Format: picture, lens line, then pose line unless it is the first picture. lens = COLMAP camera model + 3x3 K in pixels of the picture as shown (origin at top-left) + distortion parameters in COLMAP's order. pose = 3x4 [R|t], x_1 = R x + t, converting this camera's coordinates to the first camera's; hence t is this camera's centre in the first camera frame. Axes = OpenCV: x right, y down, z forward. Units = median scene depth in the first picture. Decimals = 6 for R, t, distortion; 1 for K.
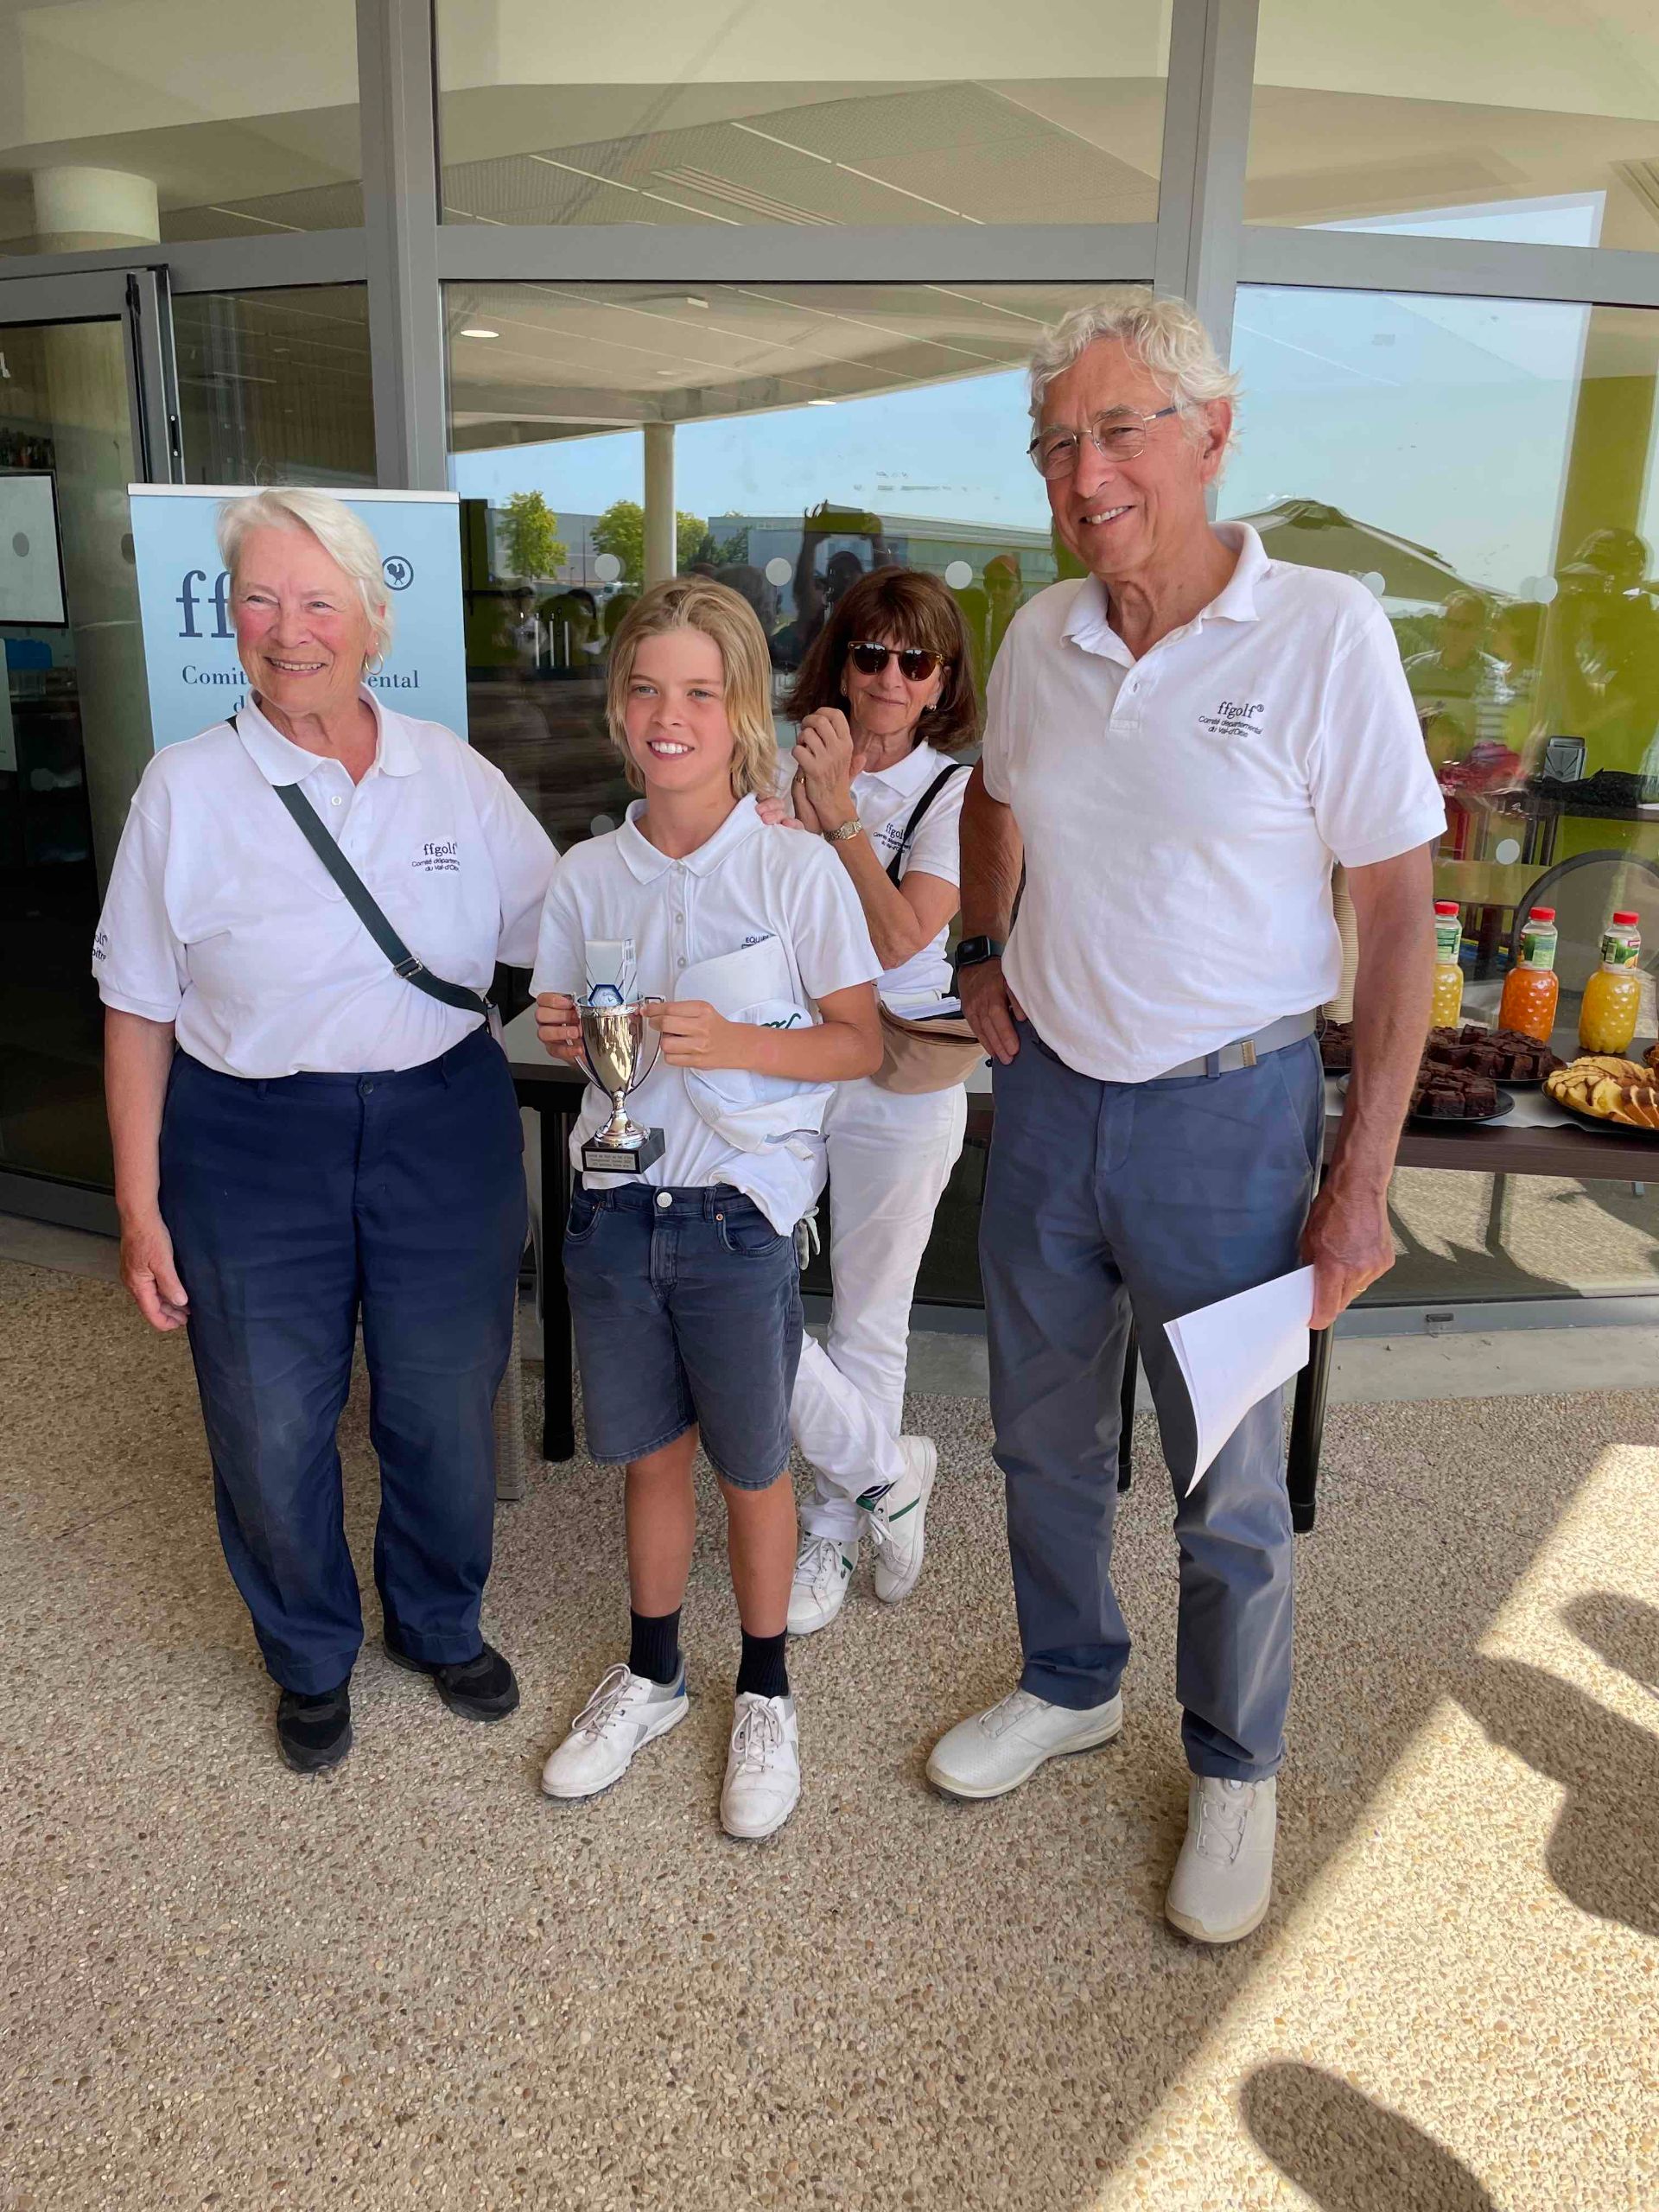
lens RADIAL K [[1676.1, 0, 817.8], [0, 1676.1, 1081.3], [0, 0, 1]] dist [0.077067, -0.105761]
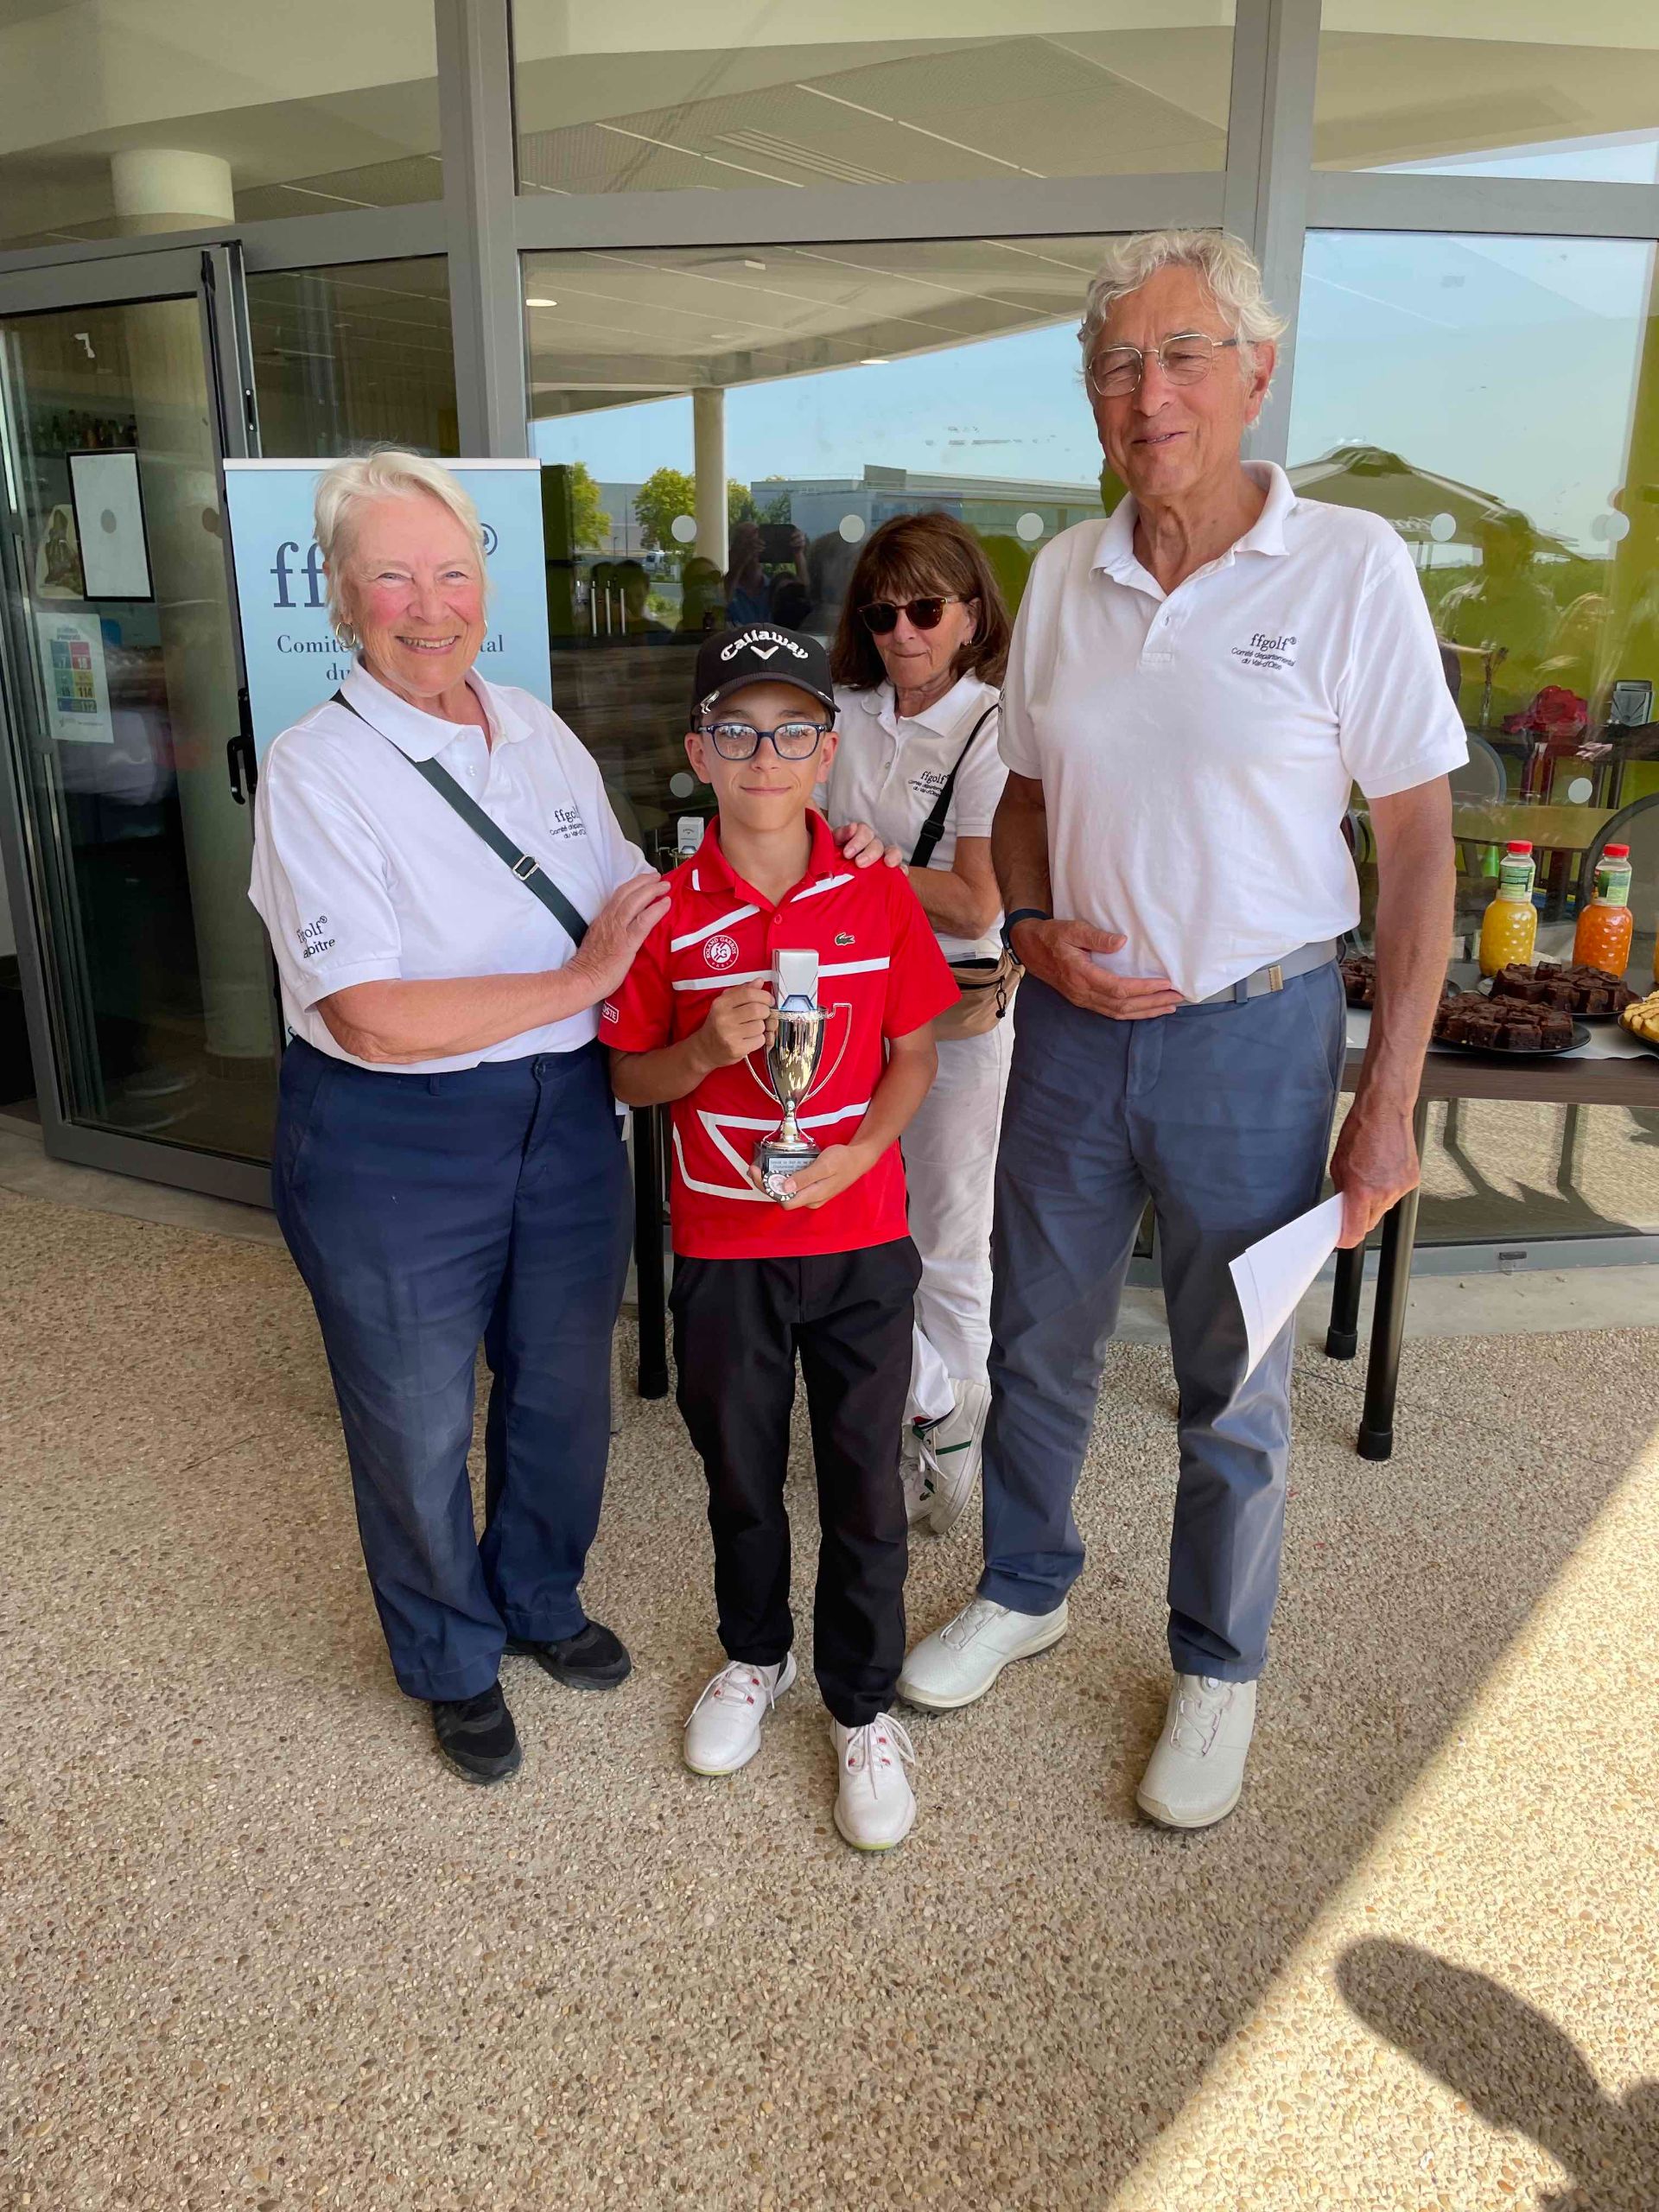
lens RADIAL K [[1676.1, 0, 809.8], [0, 1676.1, 1081.5], [0, 0, 1]] dist [0.077067, -0.105761]
pose [[0.999297, -0.013373, -0.035032, -0.026921], [0.014050, 0.999718, 0.019161, 0.018200], [0.034766, -0.019640, 0.999202, -0.041446]]
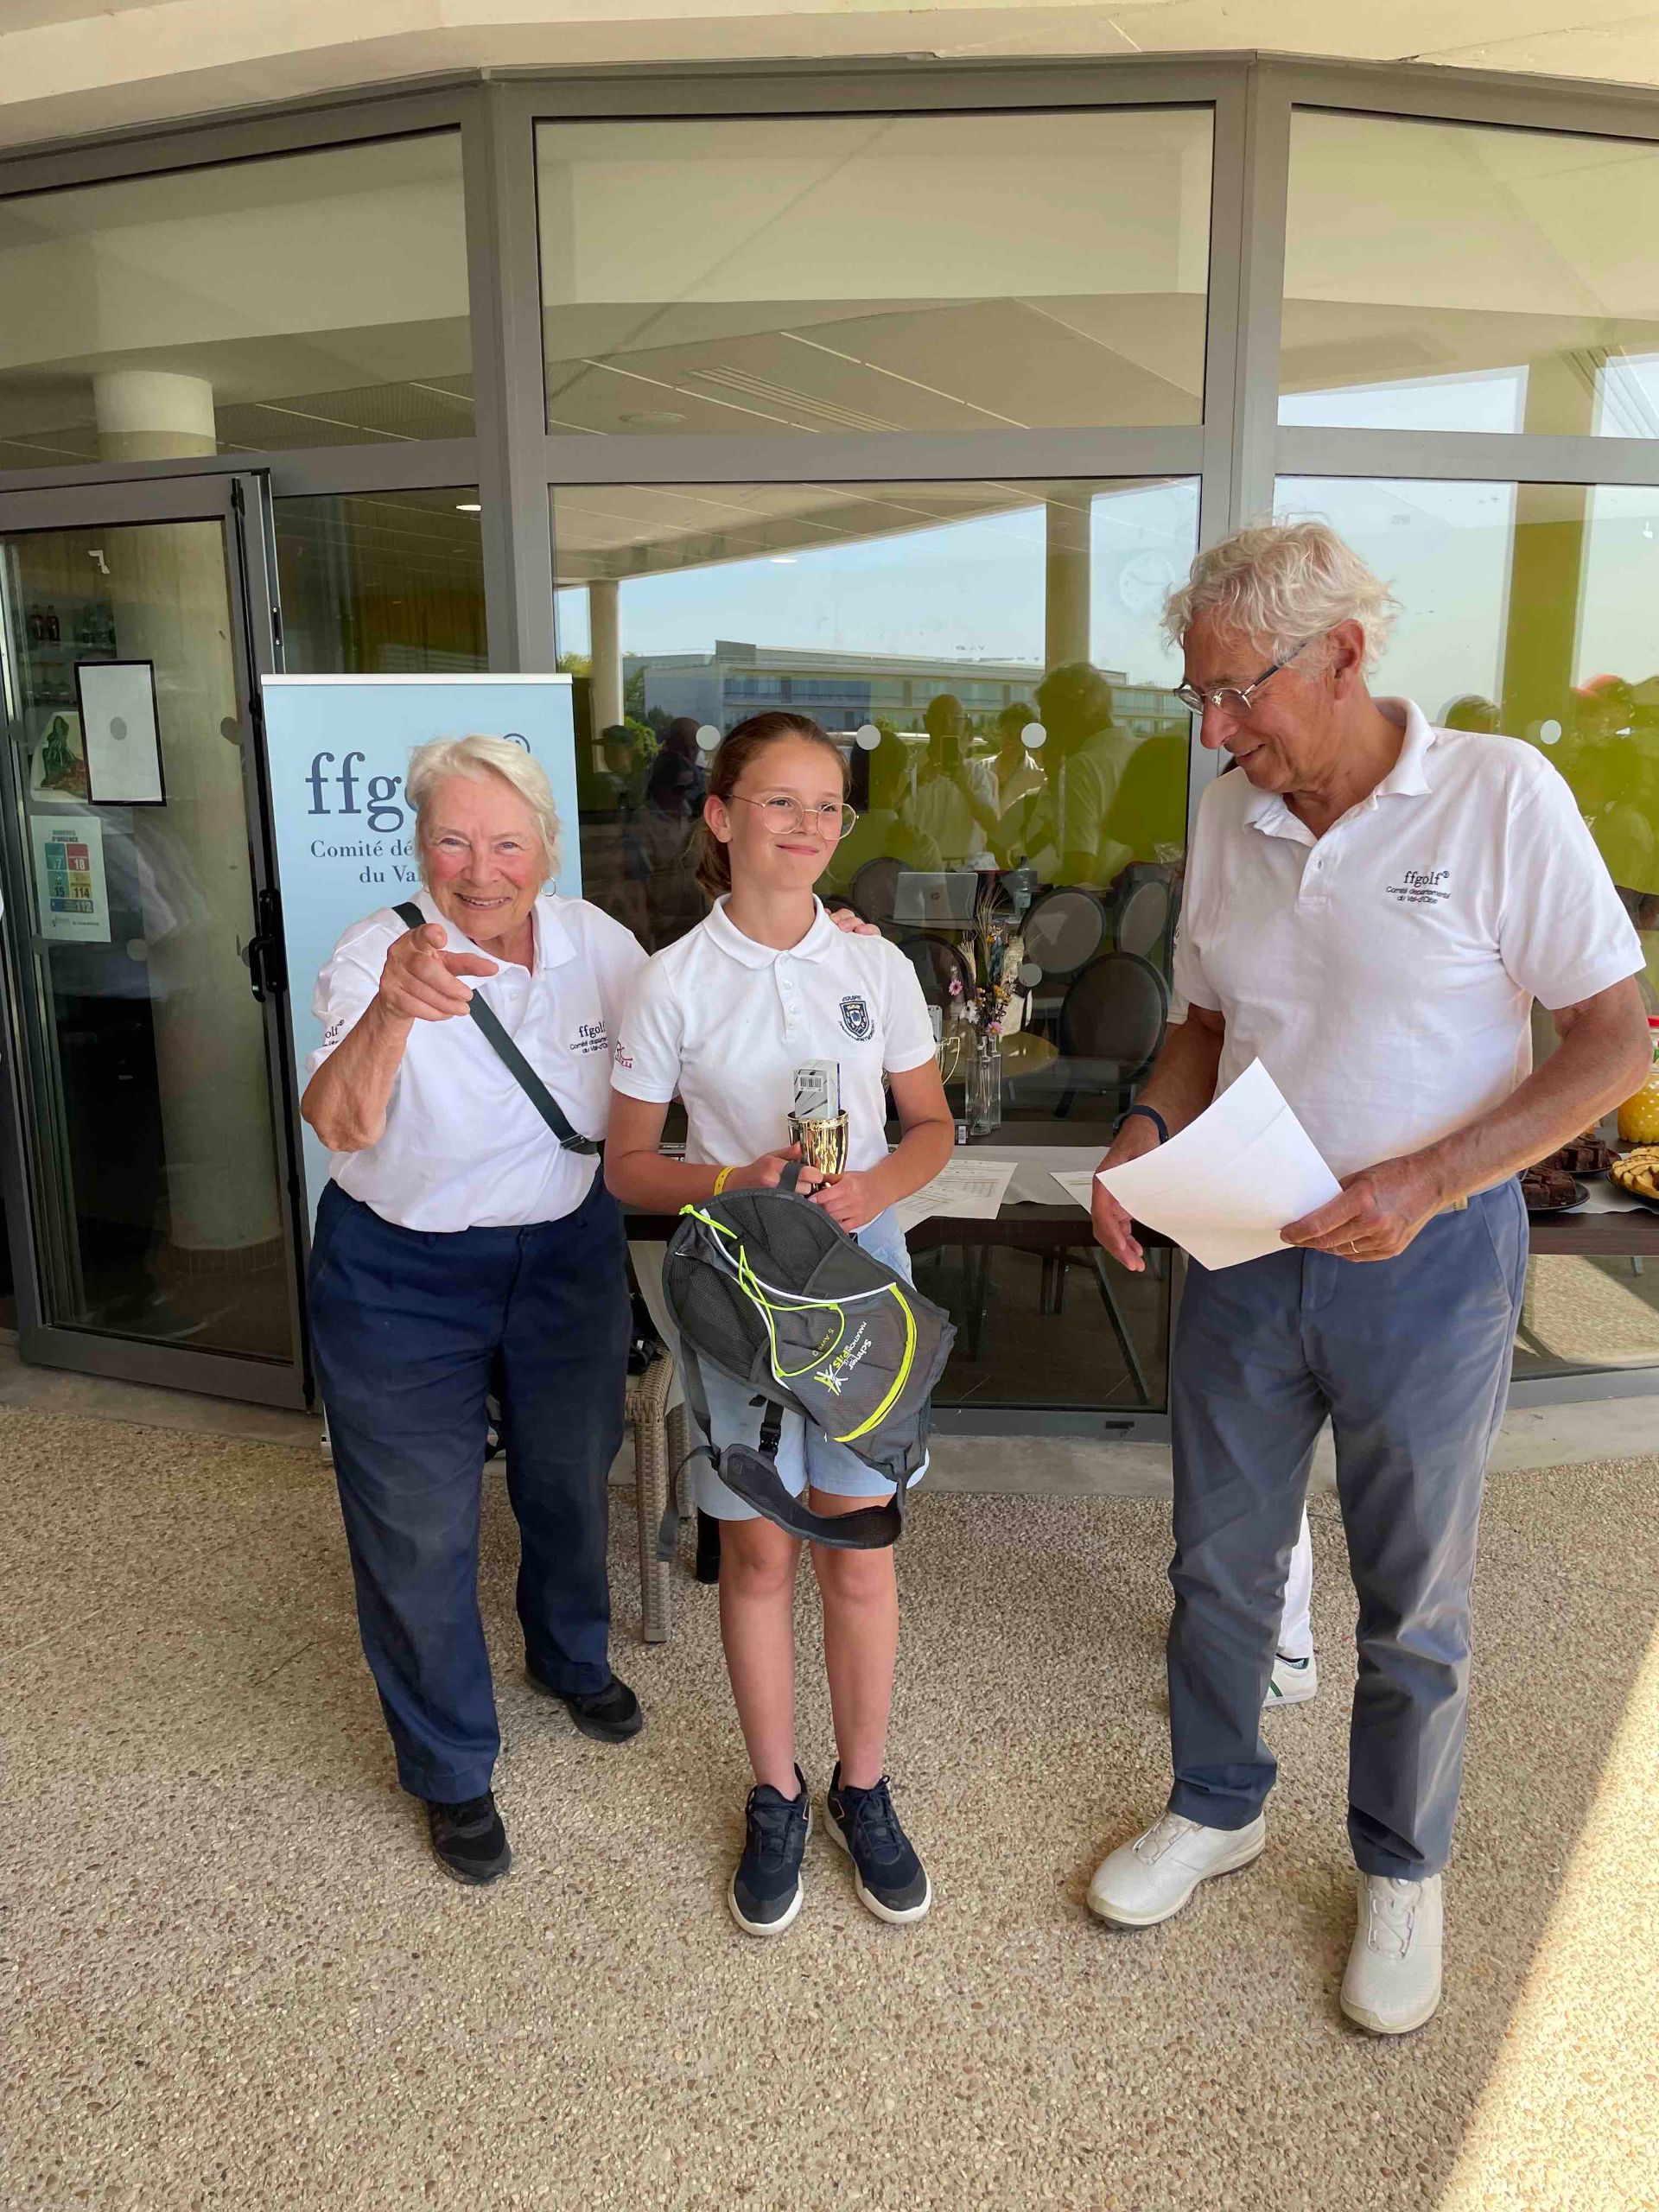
lens RADIAL K [[1676.1, 0, 848.1], [0, 1676.1, 1088.4], [0, 0, 1]] dist [0.077067, -0.105761]
pose [[0.996532, -0.044159, 0.070531, -0.189692], [0.048941, 0.996513, -0.067571, -0.004283], [-0.067302, 0.070788, 0.995218, -0.099692]]
